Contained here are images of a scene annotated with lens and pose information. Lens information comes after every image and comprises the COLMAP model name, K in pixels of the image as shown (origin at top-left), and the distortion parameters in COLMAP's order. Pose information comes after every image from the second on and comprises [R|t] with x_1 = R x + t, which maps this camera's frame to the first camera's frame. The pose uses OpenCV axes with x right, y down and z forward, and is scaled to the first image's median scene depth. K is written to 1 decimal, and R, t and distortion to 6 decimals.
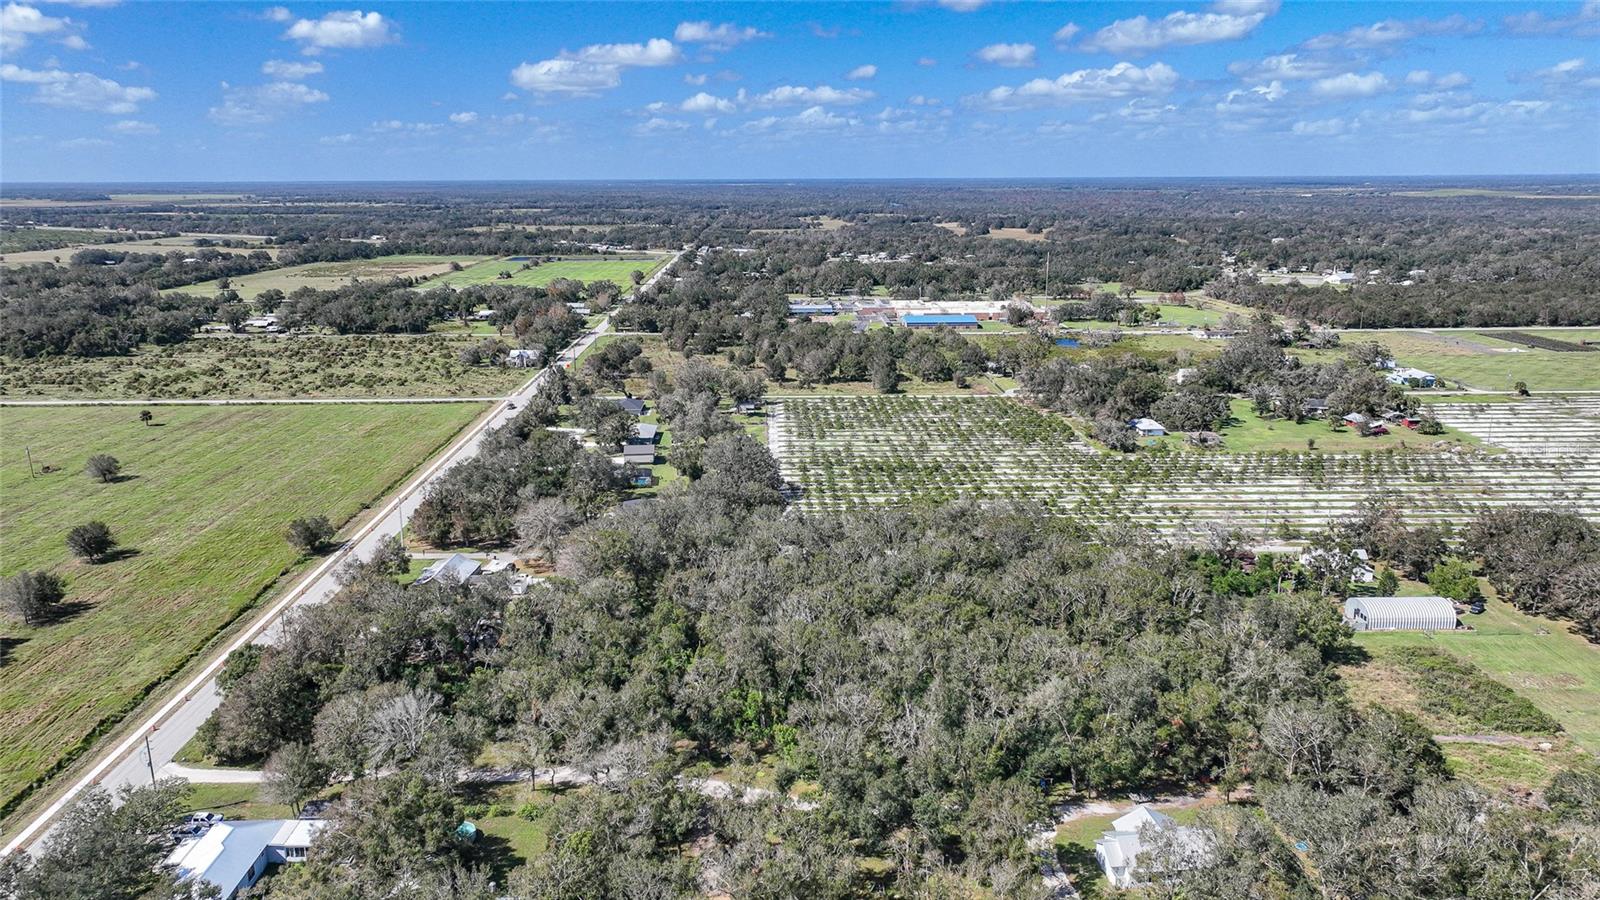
lens RADIAL K [[1121.0, 0, 805.0], [0, 1121.0, 454.3], [0, 0, 1]] dist [-0.002728, 0.020416]
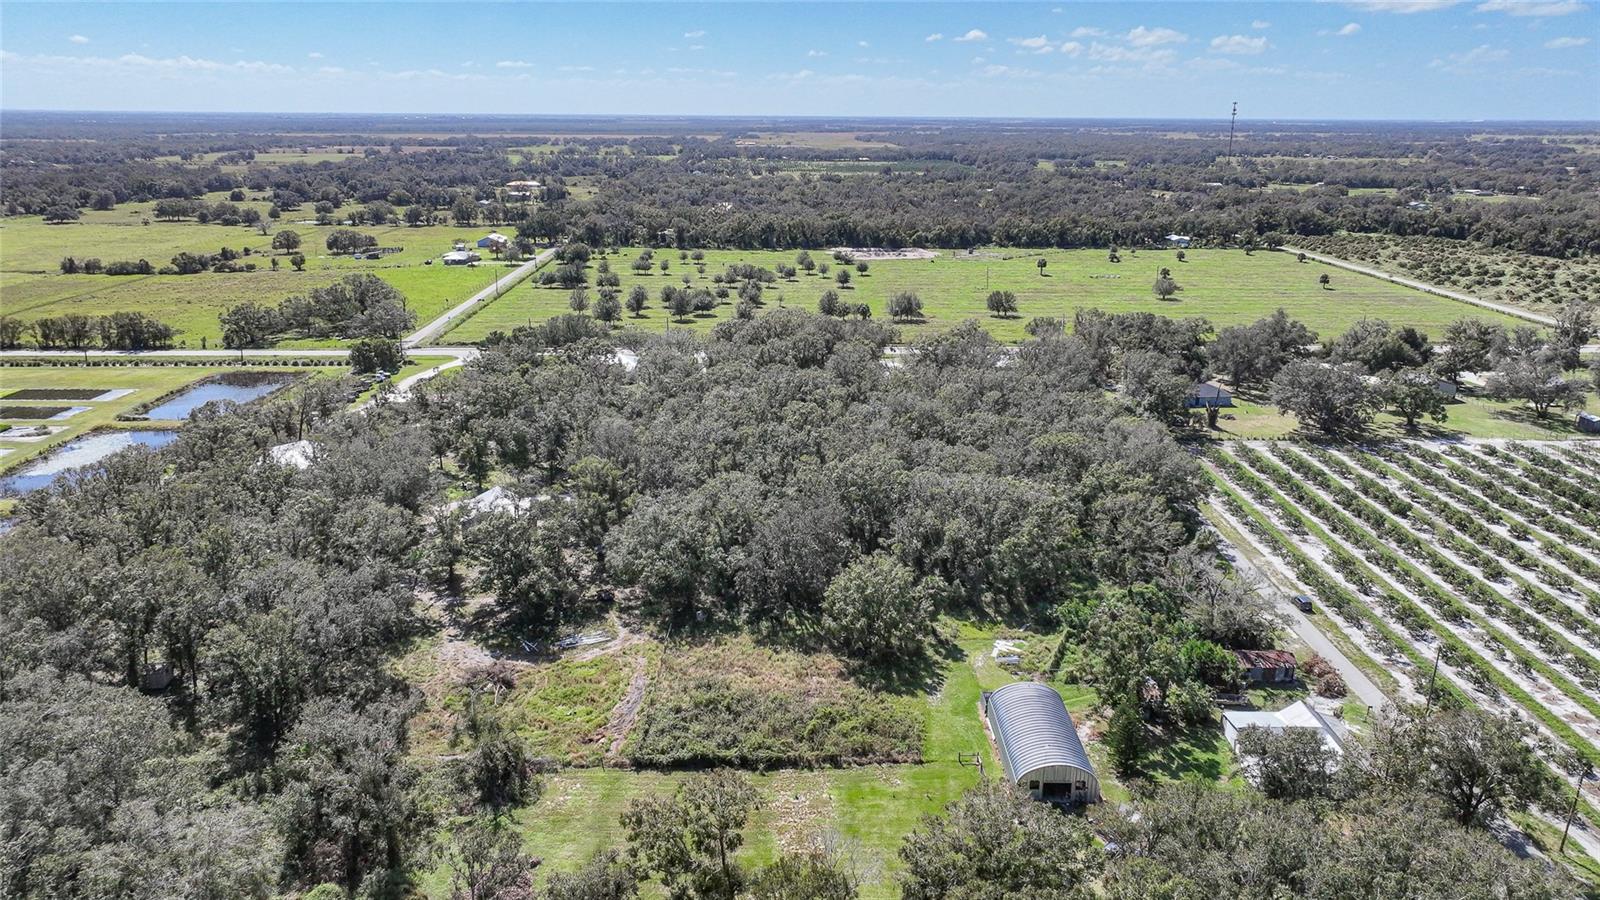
lens RADIAL K [[1126.0, 0, 804.3], [0, 1126.0, 438.8], [0, 0, 1]] dist [-0.003222, 0.022616]
pose [[-0.009795, 0.283026, -0.959062, 0.597859], [-0.247990, 0.928458, 0.276527, -0.072957], [0.968713, 0.240546, 0.061093, 0.477454]]
